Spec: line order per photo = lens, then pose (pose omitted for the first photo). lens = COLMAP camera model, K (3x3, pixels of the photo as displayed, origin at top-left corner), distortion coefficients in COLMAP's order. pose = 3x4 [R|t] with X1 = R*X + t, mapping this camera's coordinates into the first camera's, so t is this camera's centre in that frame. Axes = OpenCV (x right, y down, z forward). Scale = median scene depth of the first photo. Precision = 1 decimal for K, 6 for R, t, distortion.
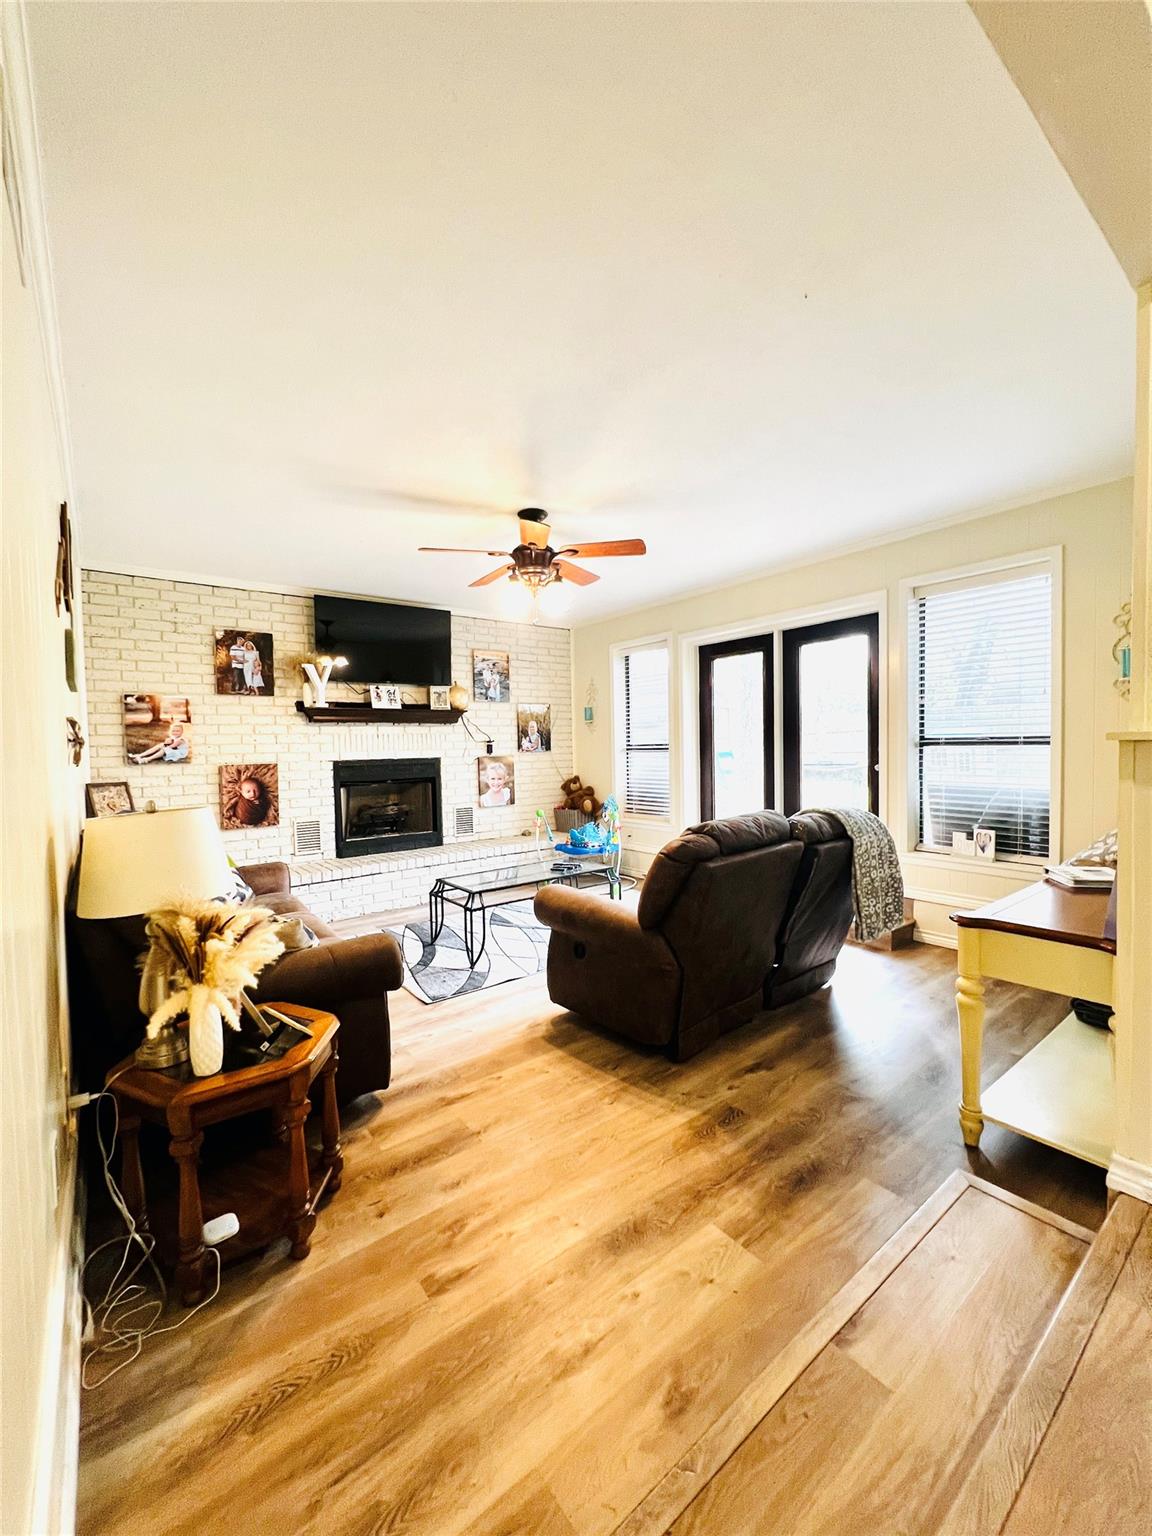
lens RADIAL K [[611.5, 0, 572.2], [0, 611.5, 771.1], [0, 0, 1]] dist [-0.001334, 0.000407]
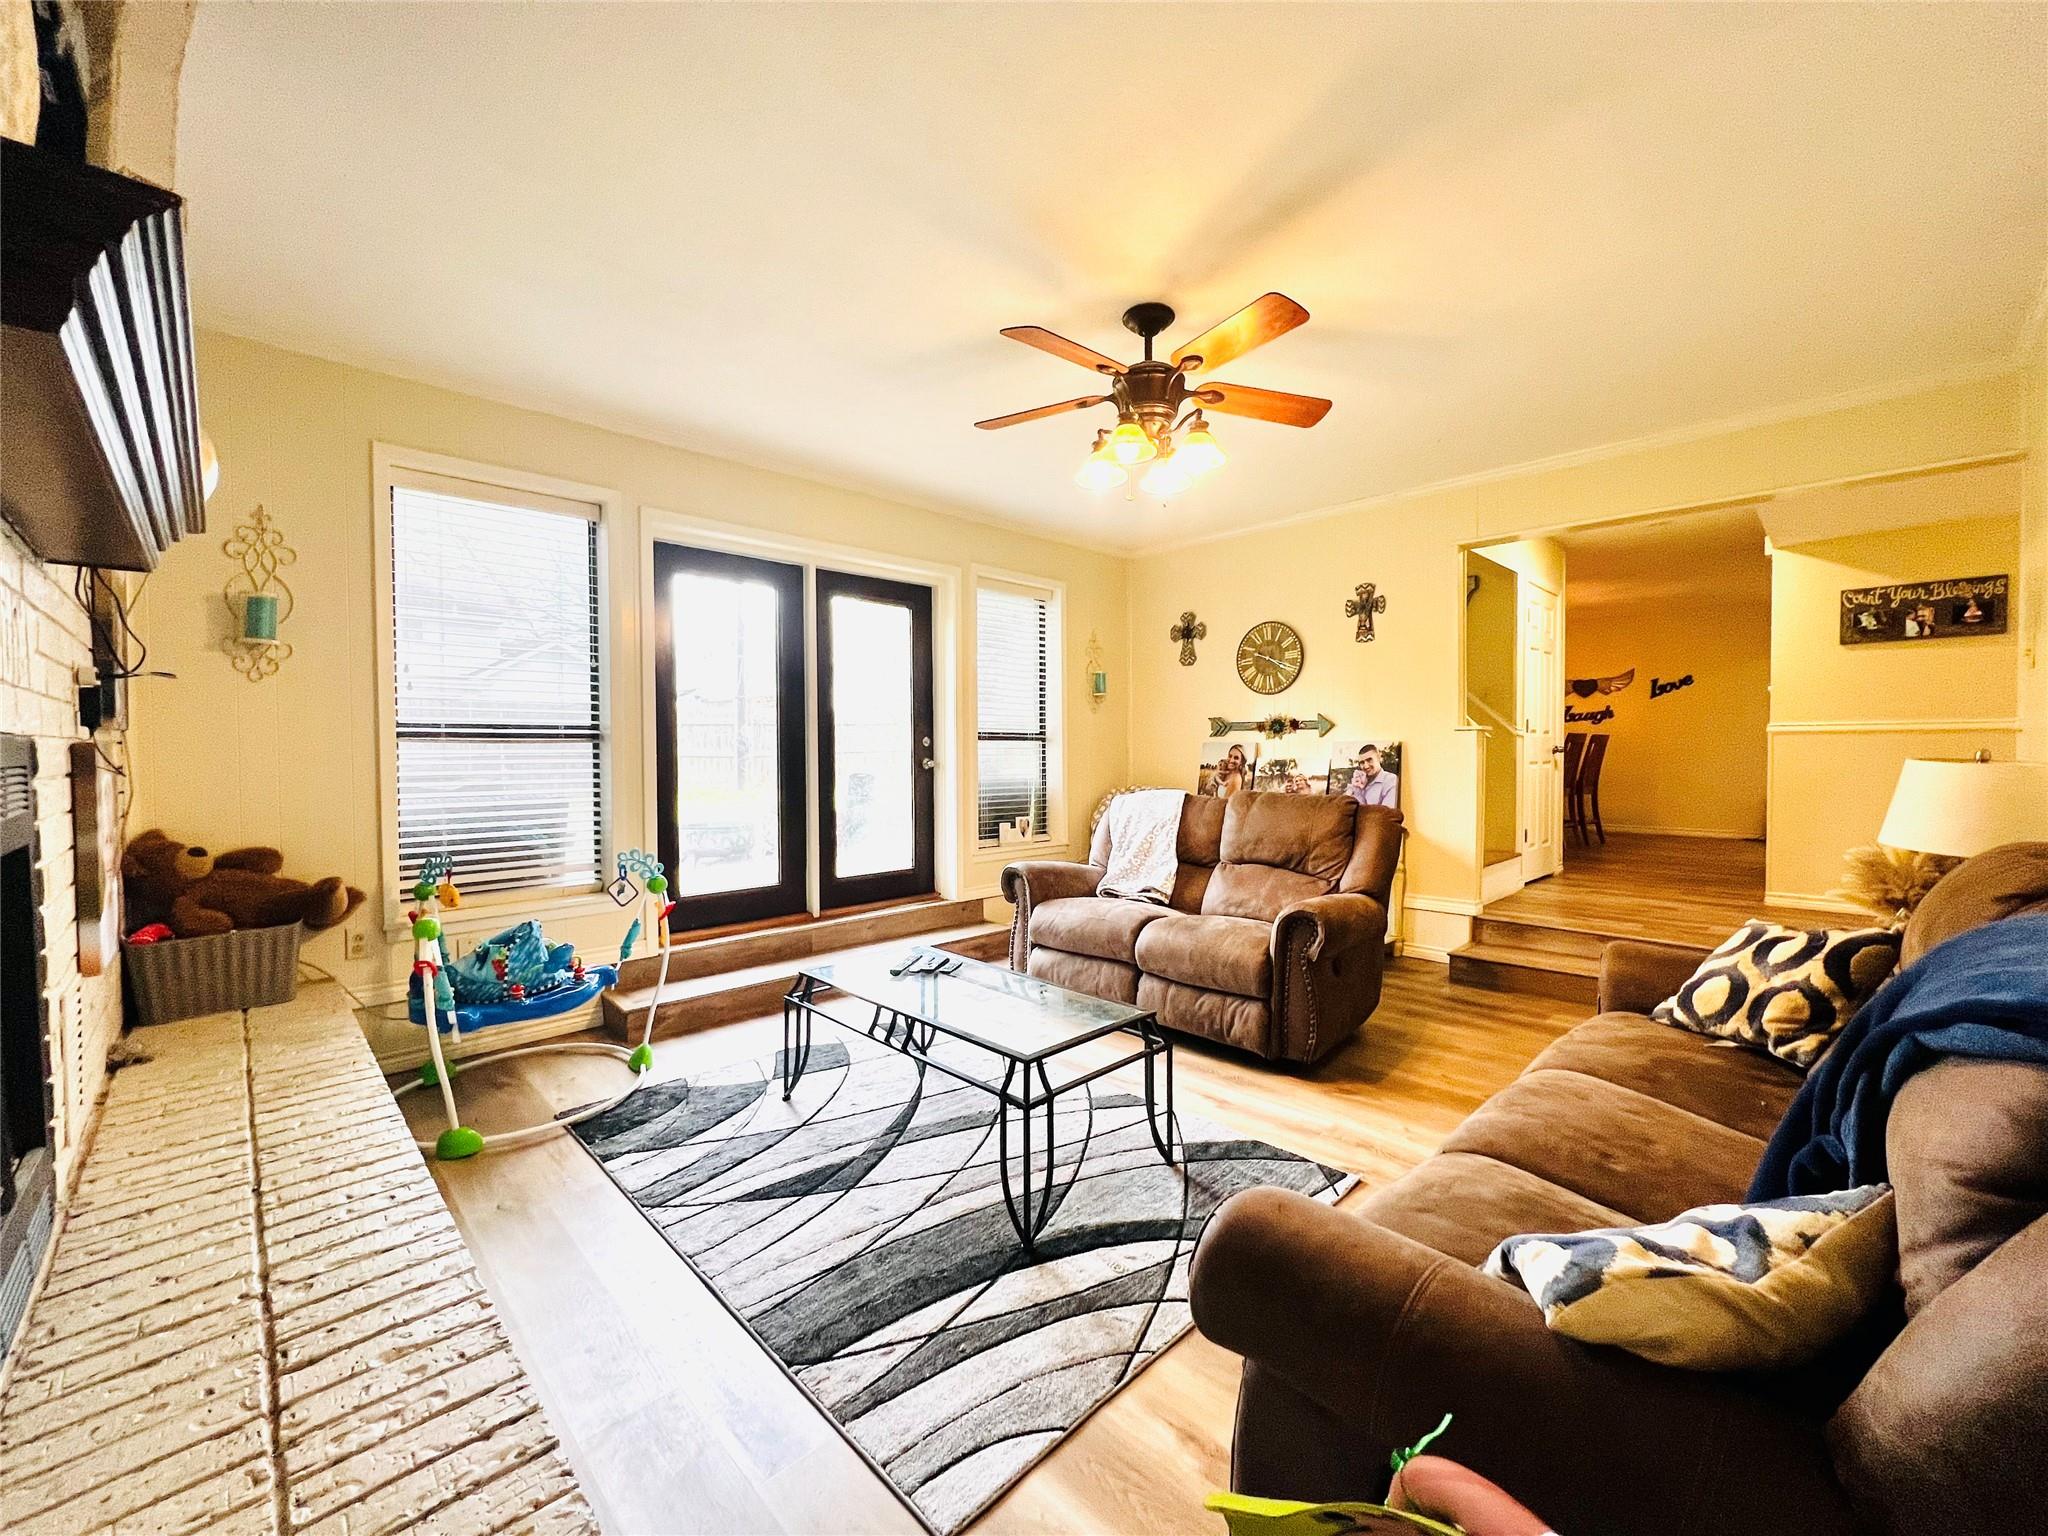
lens RADIAL K [[815.4, 0, 1029.3], [0, 815.4, 772.5], [0, 0, 1]] dist [-0.001334, 0.000407]
pose [[-0.117176, -0.004270, 0.993102, -1.083294], [0.046339, 0.998878, 0.009763, 0.003372], [-0.992029, 0.047164, -0.116846, 1.607324]]
